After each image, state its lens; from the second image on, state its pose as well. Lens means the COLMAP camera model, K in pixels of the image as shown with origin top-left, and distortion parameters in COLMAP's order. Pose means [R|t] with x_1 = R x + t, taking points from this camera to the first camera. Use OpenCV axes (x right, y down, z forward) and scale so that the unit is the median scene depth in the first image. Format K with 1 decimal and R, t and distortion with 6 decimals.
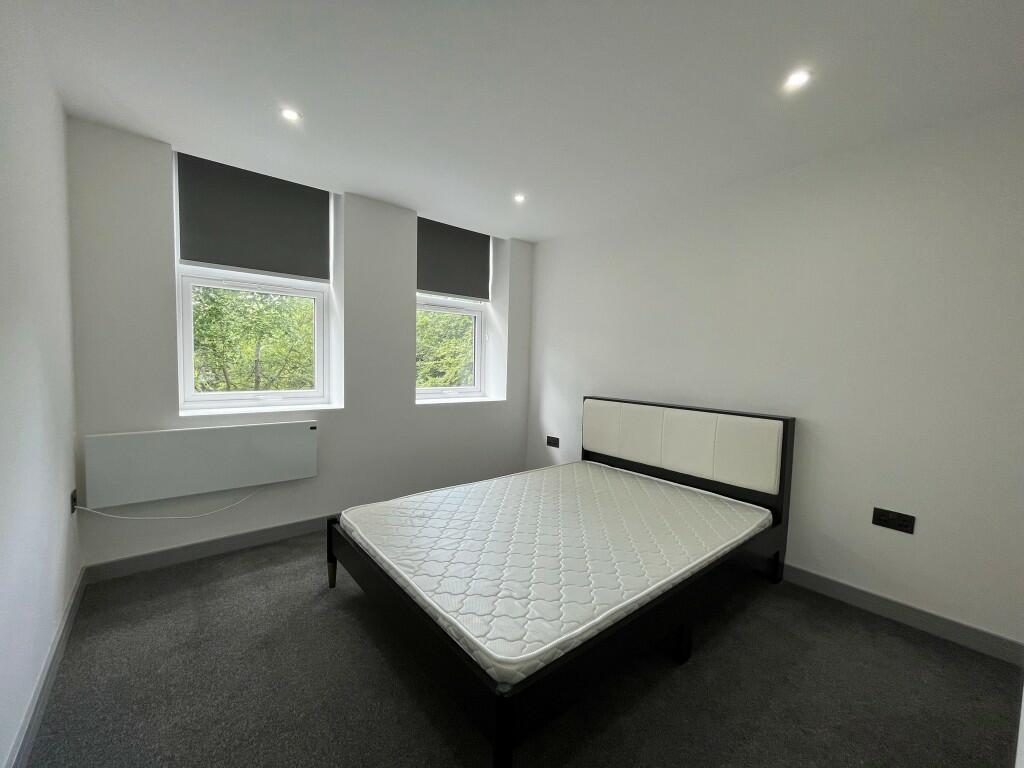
lens RADIAL K [[413.5, 0, 512.0], [0, 413.5, 384.0], [0, 0, 1]] dist [0.009267, -0.000010]
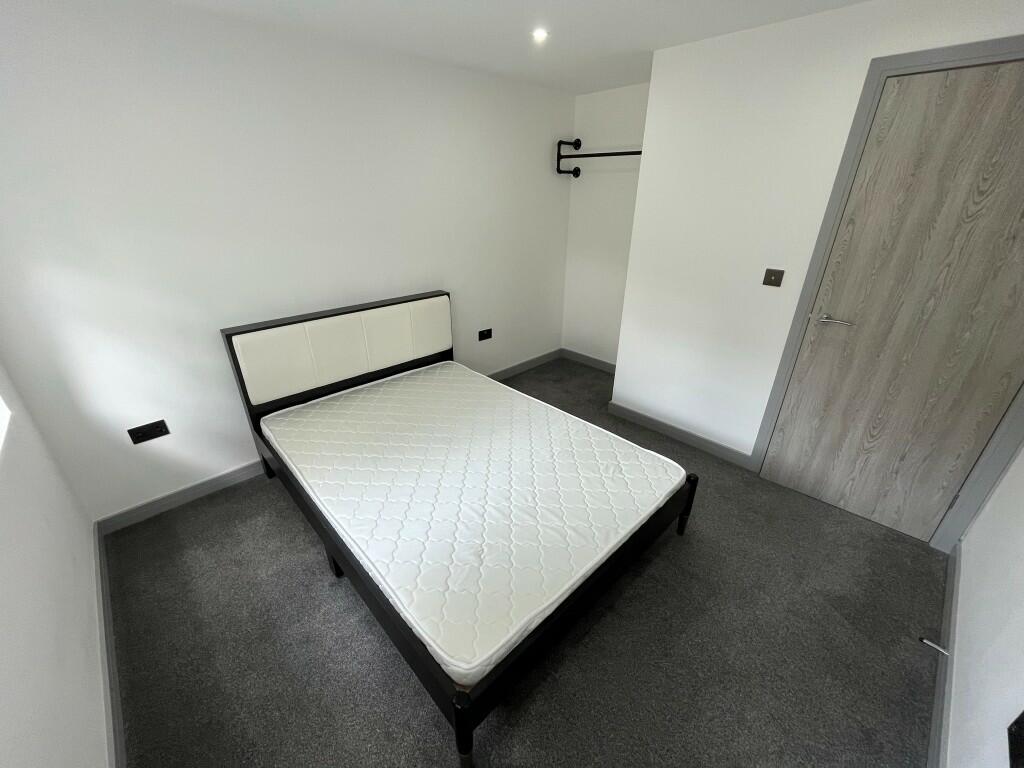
lens RADIAL K [[413.5, 0, 512.0], [0, 413.5, 384.0], [0, 0, 1]] dist [0.009267, -0.000010]
pose [[-0.067855, -0.449862, 0.890517, -0.547880], [0.048451, 0.890035, 0.453311, -0.202172], [-0.996518, 0.073905, -0.038597, 0.703590]]
